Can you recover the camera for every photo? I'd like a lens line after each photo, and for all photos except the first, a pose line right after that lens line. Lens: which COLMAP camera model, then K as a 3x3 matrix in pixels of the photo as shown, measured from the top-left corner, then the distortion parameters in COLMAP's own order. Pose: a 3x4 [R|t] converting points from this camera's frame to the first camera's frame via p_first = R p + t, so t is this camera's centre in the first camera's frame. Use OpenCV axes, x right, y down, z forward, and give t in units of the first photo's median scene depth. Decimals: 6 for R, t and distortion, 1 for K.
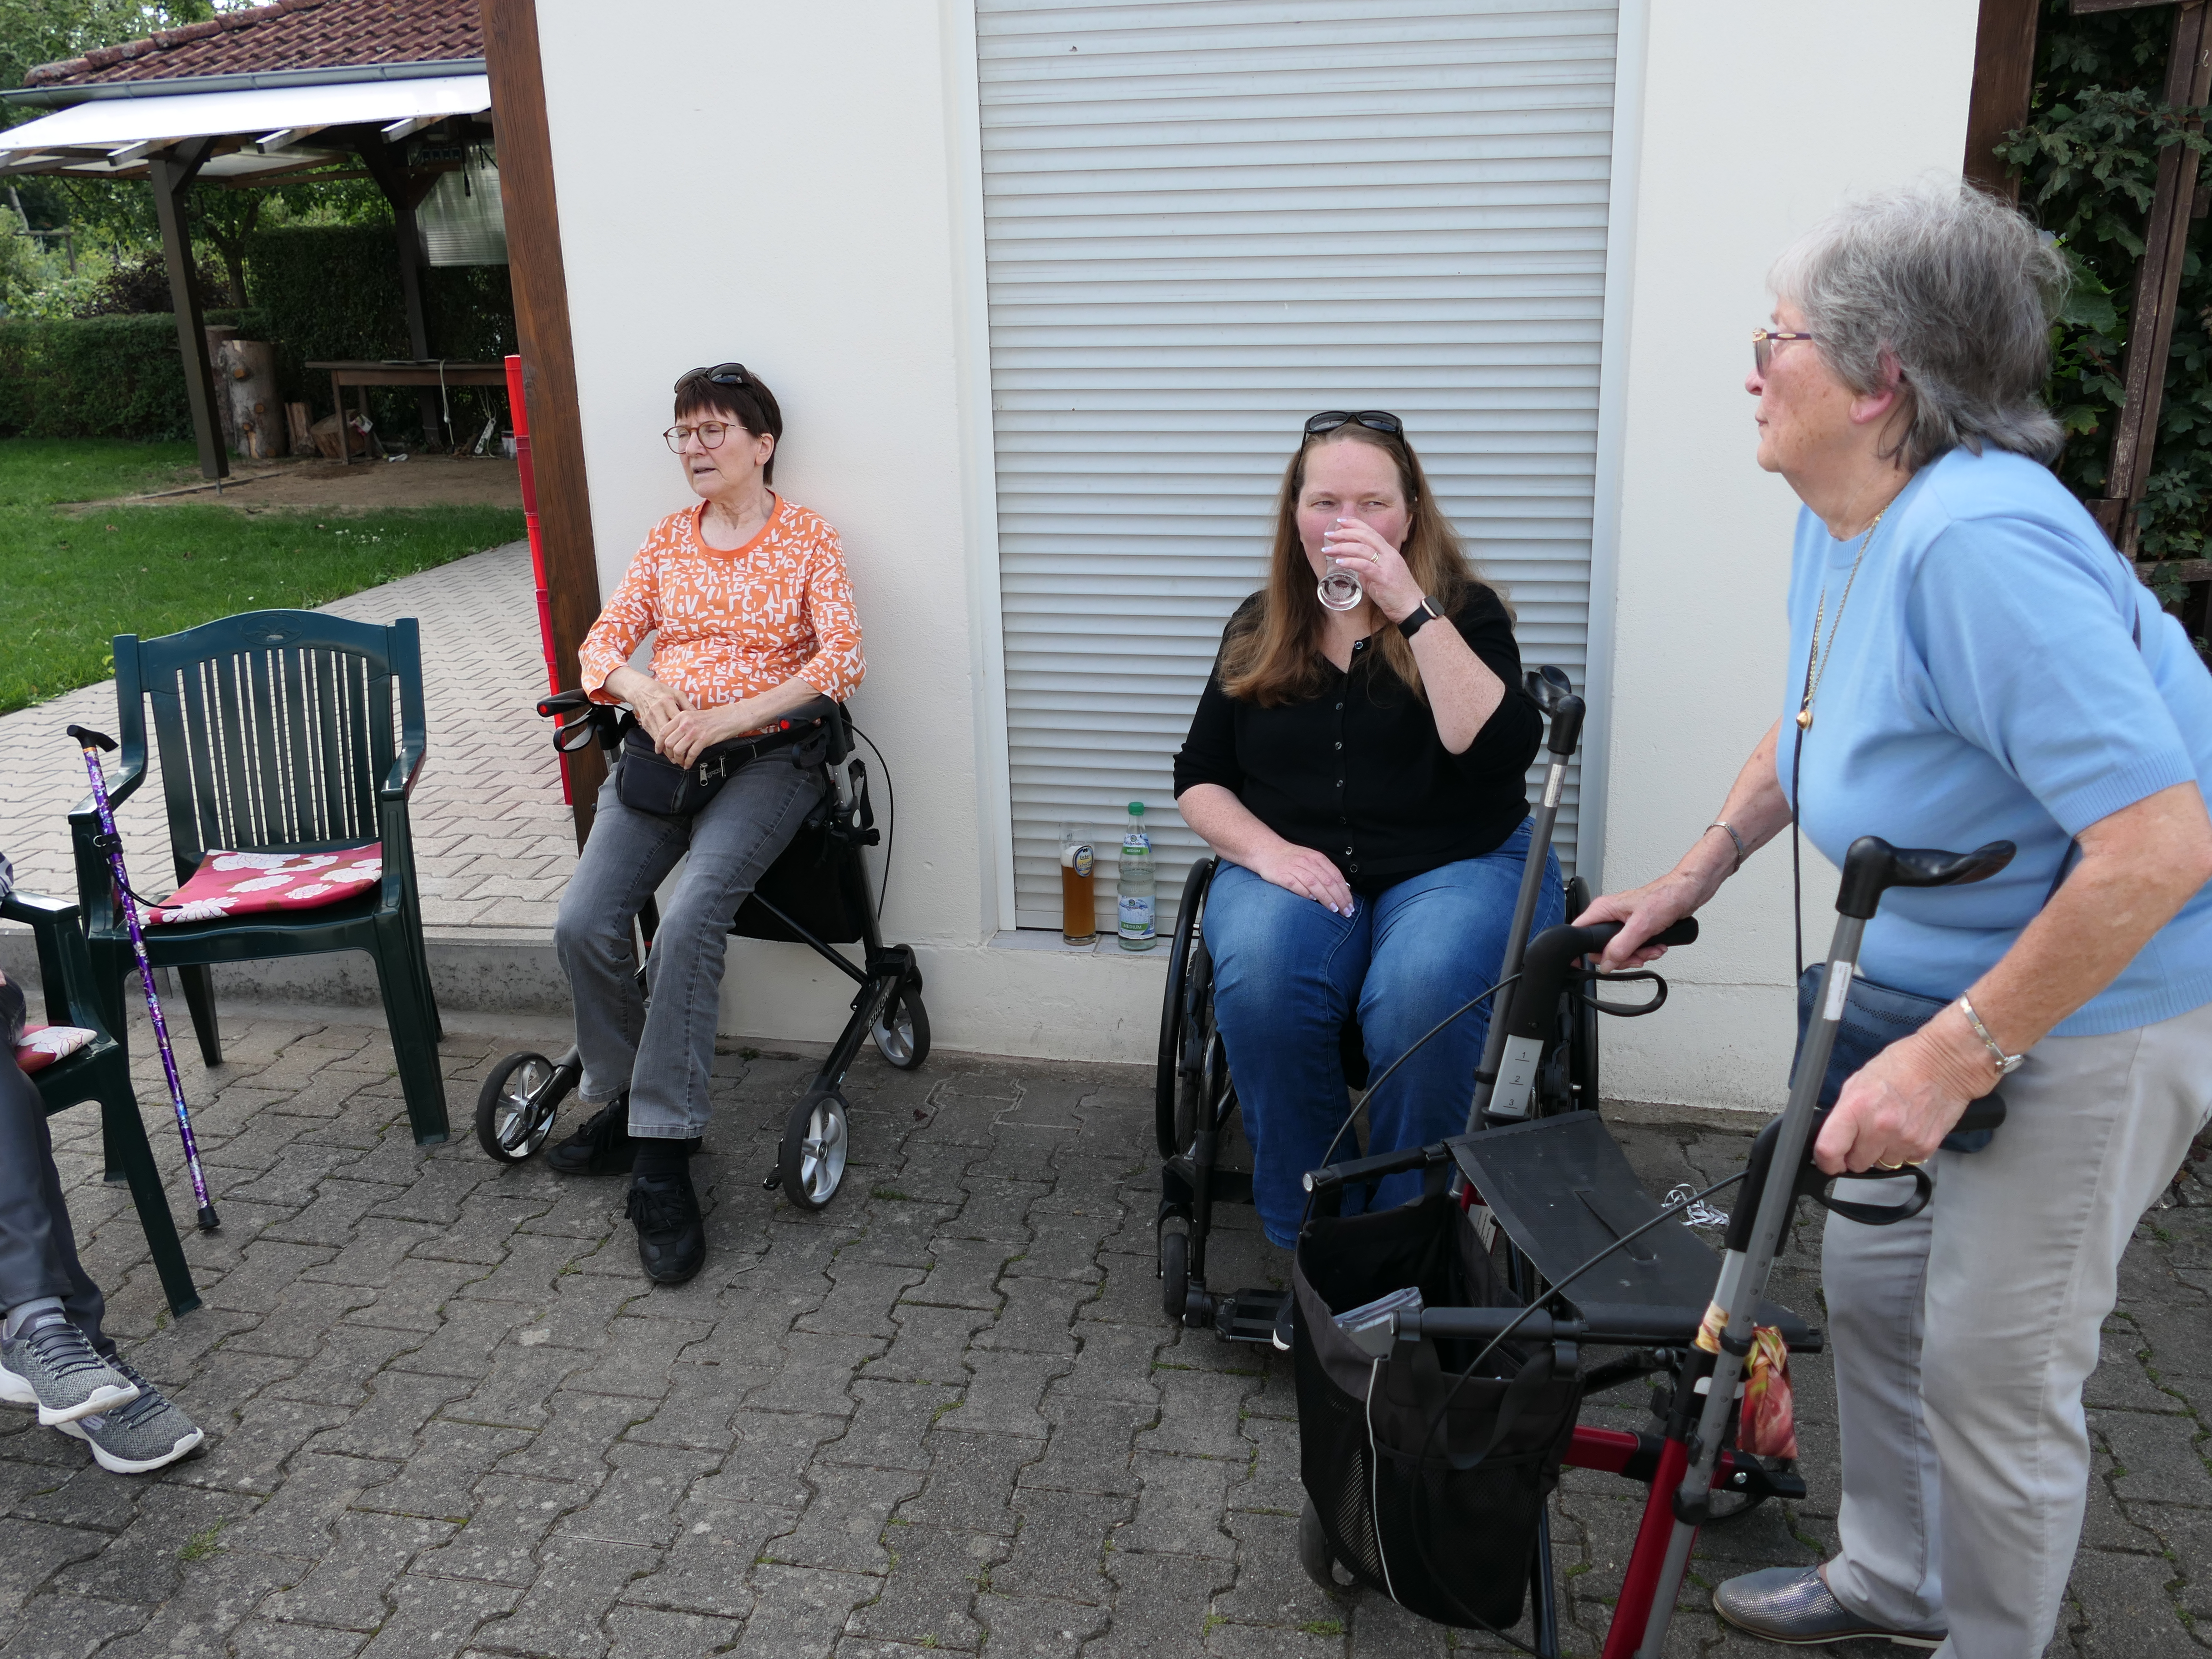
lens RADIAL K [[1770.7, 0, 1095.4], [0, 1770.7, 821.3], [0, 0, 1]] dist [-0.020806, 0.006848]
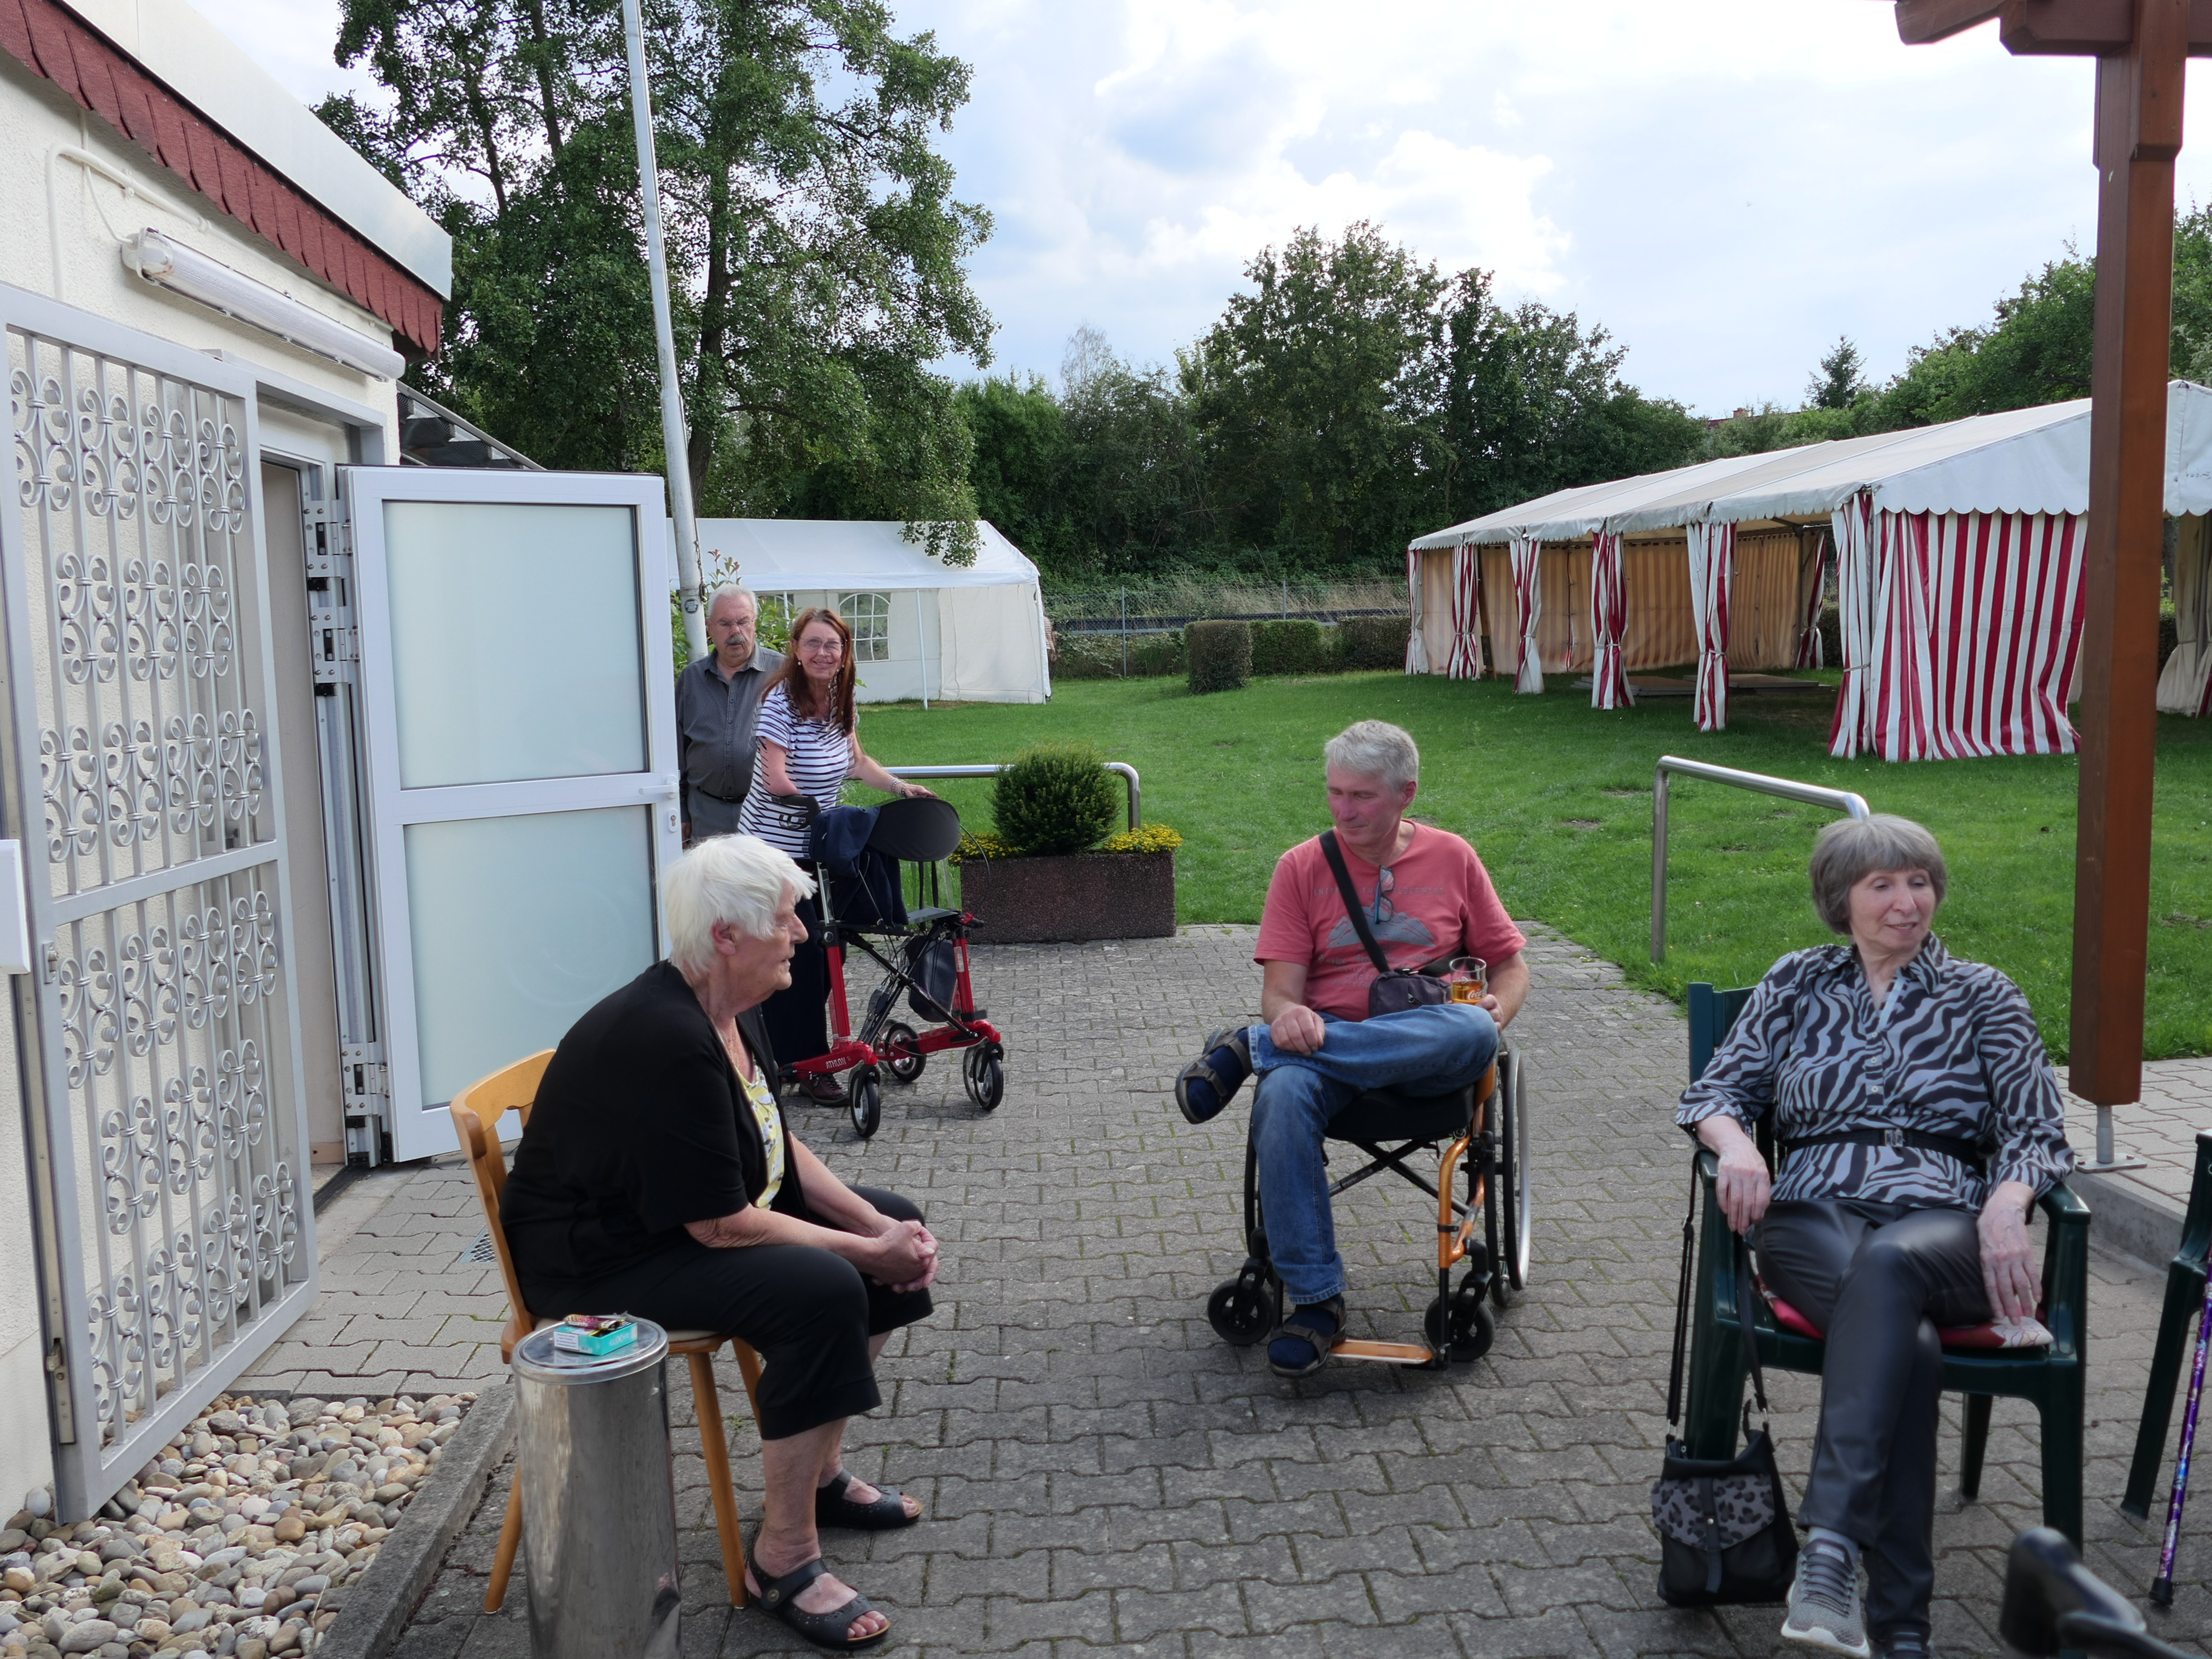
lens RADIAL K [[1829.8, 0, 1100.0], [0, 1829.8, 821.3], [0, 0, 1]] dist [-0.020605, 0.017537]
pose [[0.222054, 0.119362, -0.967701, 0.234119], [-0.269679, 0.961280, 0.056688, -0.062898], [0.936998, 0.248381, 0.245645, 0.138682]]
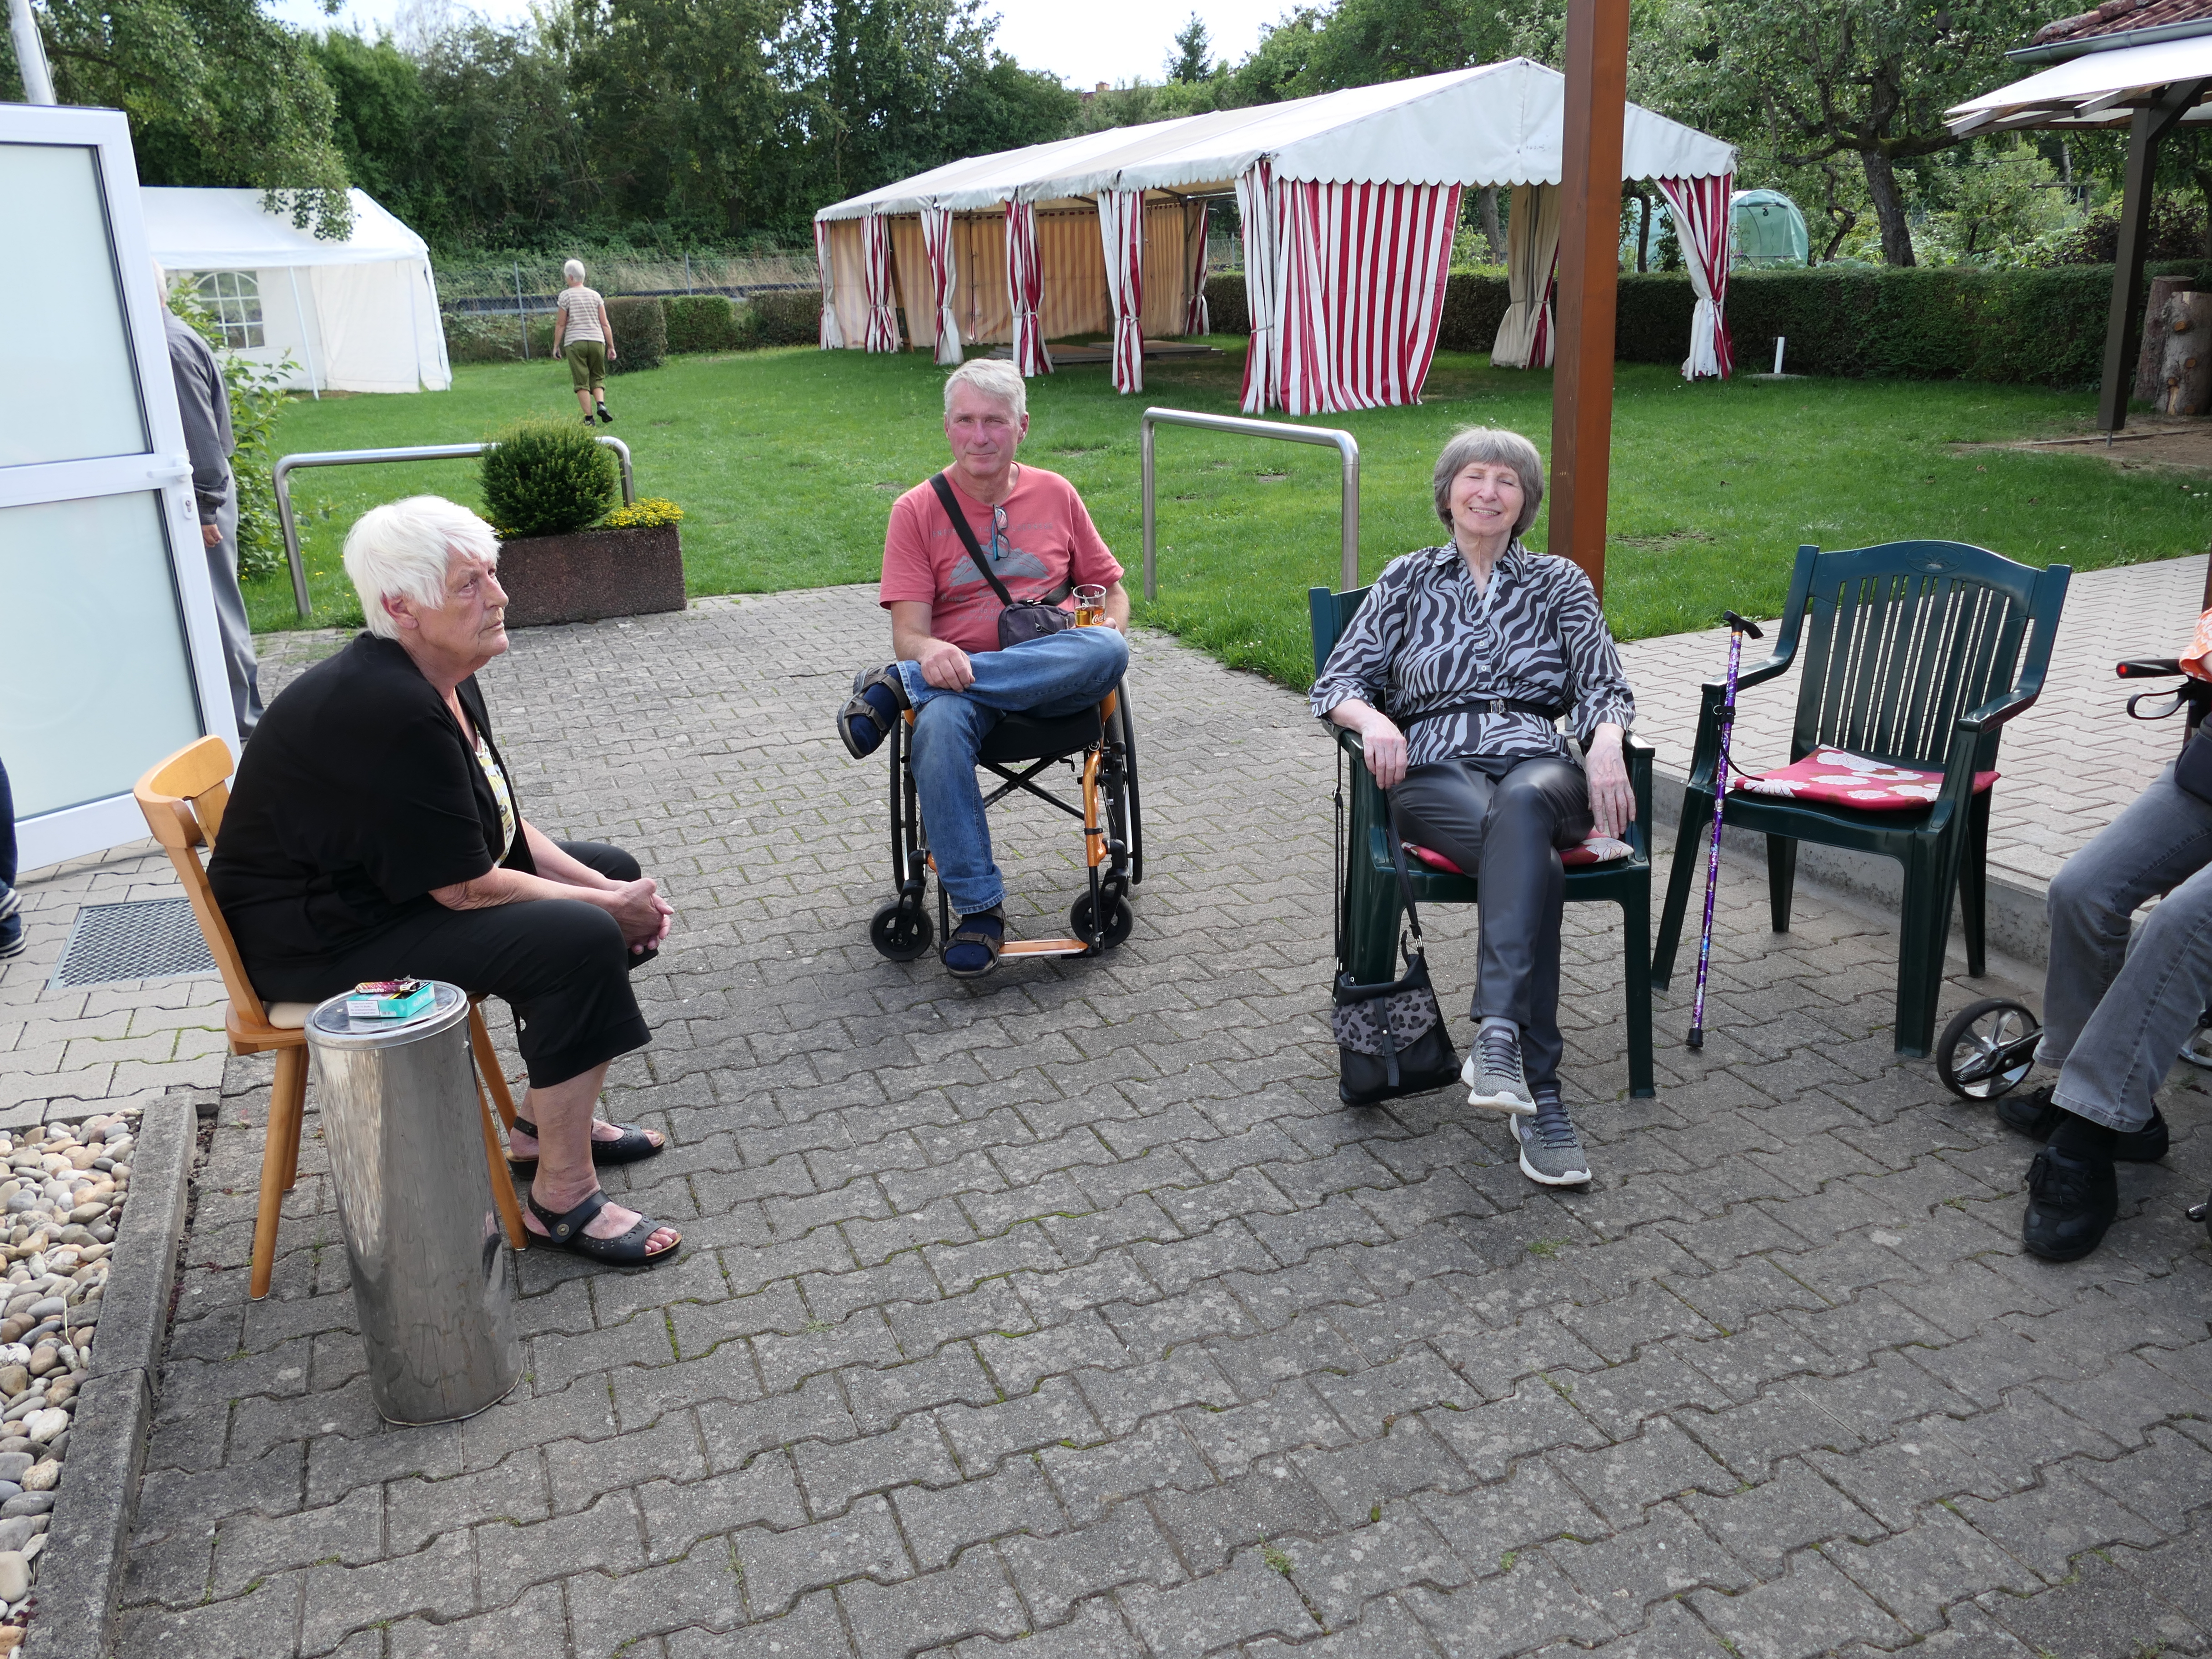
lens RADIAL K [[1770.7, 0, 1095.4], [0, 1770.7, 821.3], [0, 0, 1]] dist [-0.020806, 0.006848]
pose [[0.525936, 0.249261, -0.813179, 0.197744], [-0.227968, 0.962421, 0.147567, 0.003546], [0.819404, 0.107768, 0.562995, -0.006354]]
